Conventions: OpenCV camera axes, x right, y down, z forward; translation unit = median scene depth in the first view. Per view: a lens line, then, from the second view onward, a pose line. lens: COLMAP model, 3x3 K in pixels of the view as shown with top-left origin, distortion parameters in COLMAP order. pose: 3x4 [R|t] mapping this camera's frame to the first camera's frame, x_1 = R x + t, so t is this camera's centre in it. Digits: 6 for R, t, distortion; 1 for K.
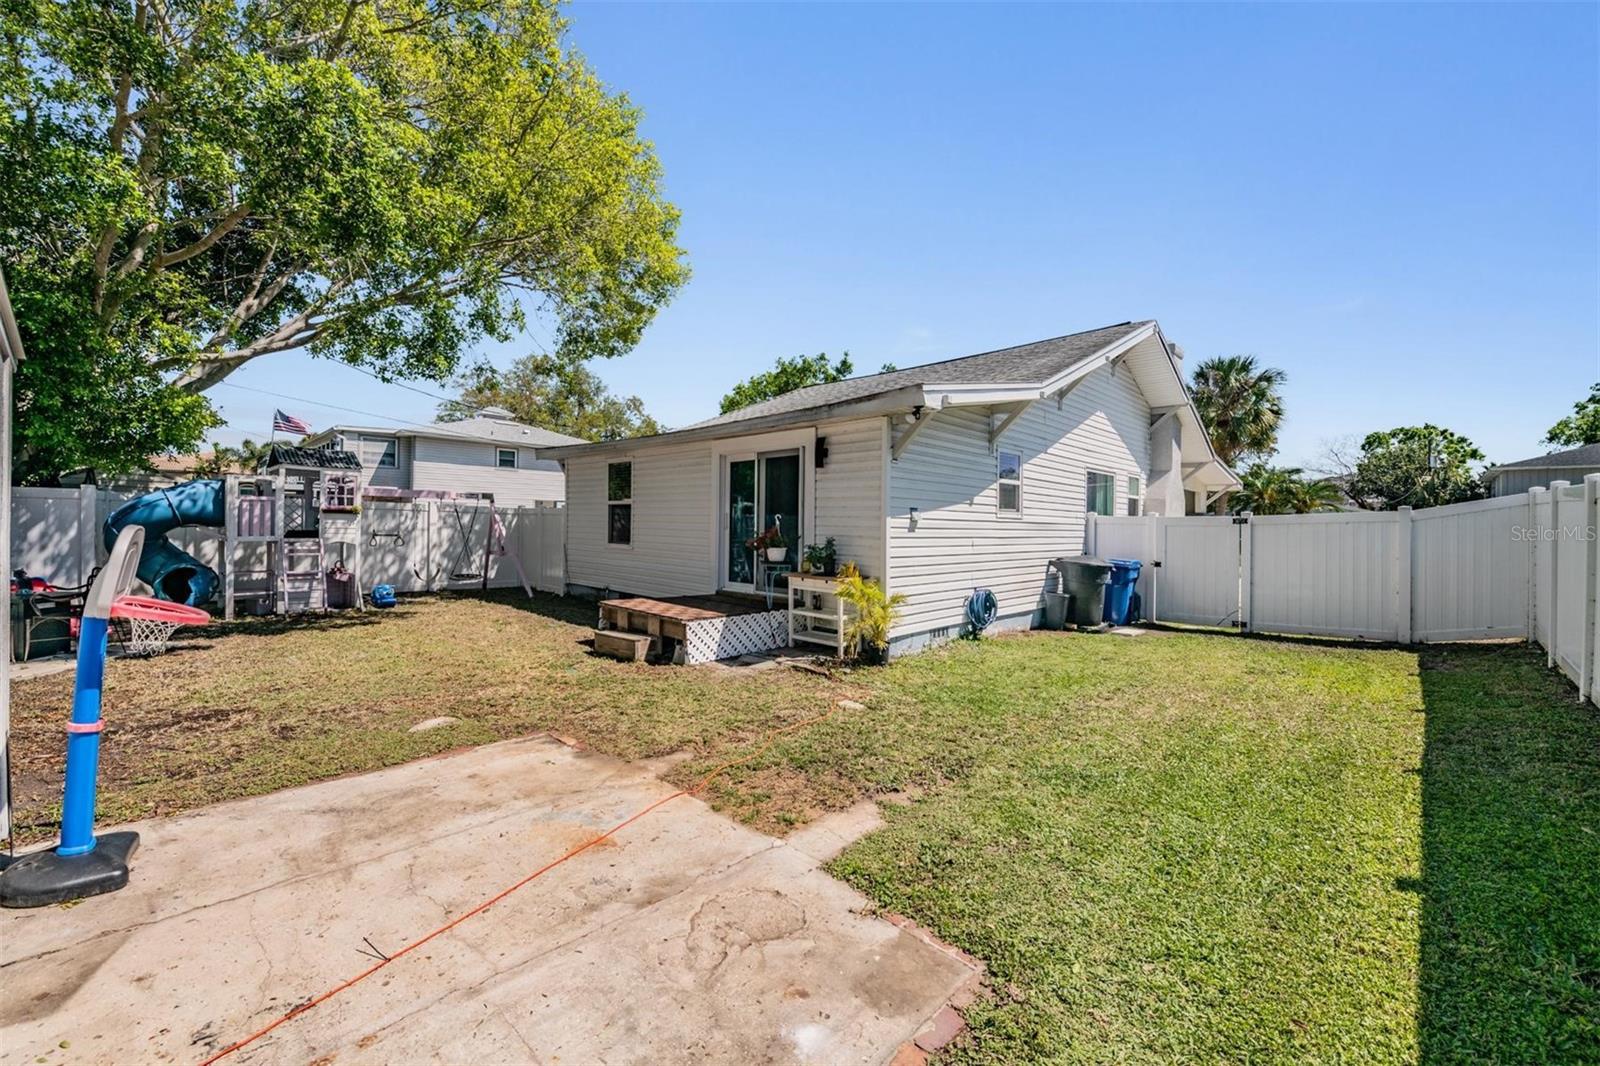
lens RADIAL K [[641.8, 0, 802.0], [0, 641.8, 538.4], [0, 0, 1]] dist [-0.006195, -0.006525]
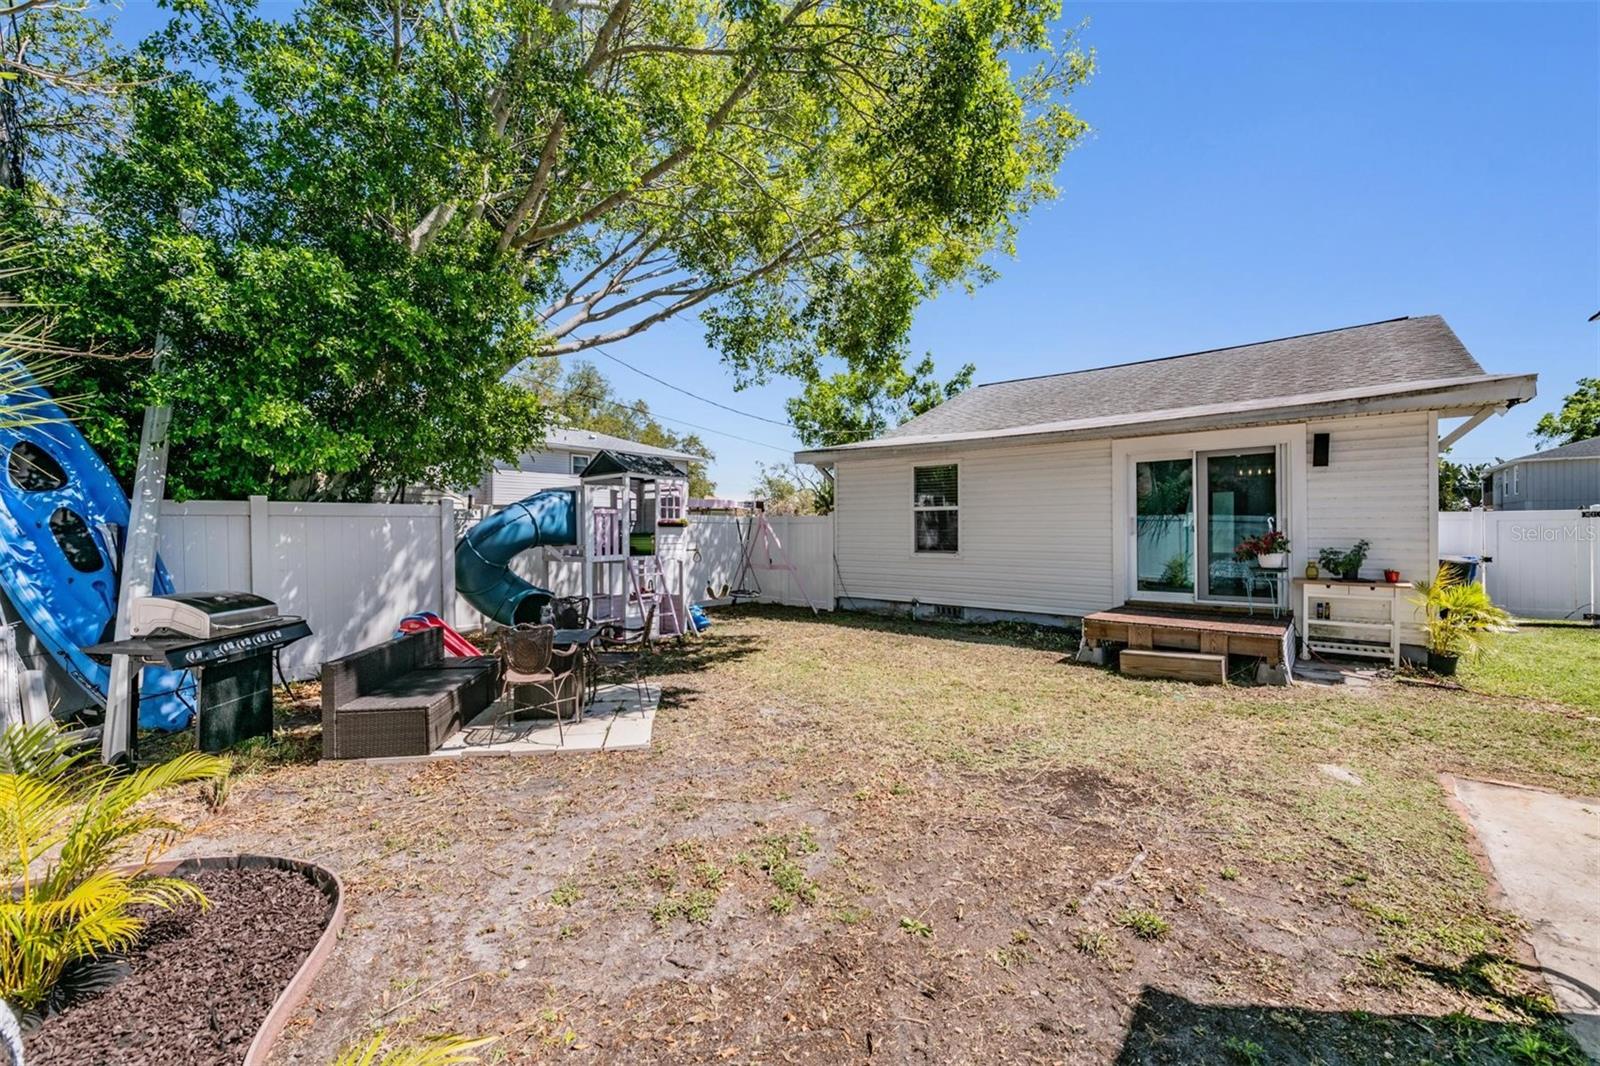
lens RADIAL K [[641.8, 0, 802.0], [0, 641.8, 538.4], [0, 0, 1]] dist [-0.006195, -0.006525]
pose [[0.997317, -0.023957, 0.069178, -0.621773], [0.024263, 0.999699, -0.003594, -0.015996], [-0.069072, 0.005262, 0.997598, 0.100387]]
